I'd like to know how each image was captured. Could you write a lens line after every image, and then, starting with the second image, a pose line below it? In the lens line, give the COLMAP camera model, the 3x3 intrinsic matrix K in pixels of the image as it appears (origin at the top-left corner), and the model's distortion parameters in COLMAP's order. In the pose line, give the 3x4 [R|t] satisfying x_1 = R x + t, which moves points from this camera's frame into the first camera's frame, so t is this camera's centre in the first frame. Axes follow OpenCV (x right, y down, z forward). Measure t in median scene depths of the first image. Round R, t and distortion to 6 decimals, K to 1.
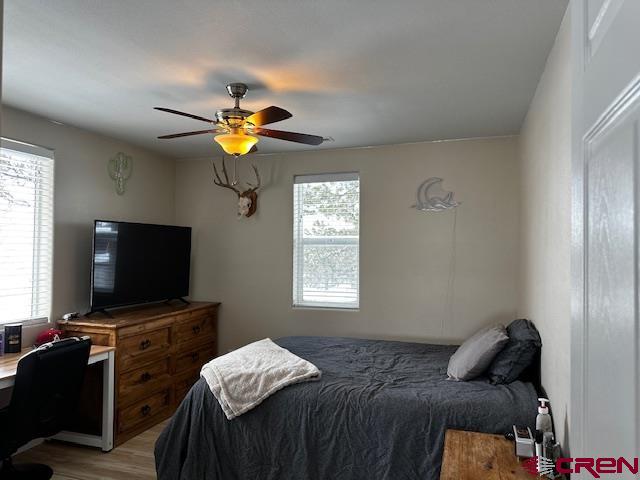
lens RADIAL K [[449.7, 0, 320.1], [0, 449.7, 240.8], [0, 0, 1]] dist [0.000872, -0.000740]
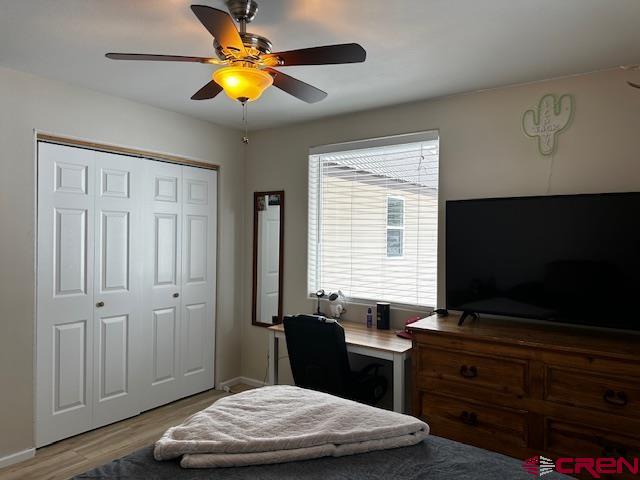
lens RADIAL K [[449.7, 0, 320.0], [0, 449.7, 239.1], [0, 0, 1]] dist [0.000872, -0.000740]
pose [[-0.299650, -0.003012, -0.954045, 0.349010], [0.010568, 0.999923, -0.006476, 0.026019], [0.953991, -0.012023, -0.299595, 0.989545]]
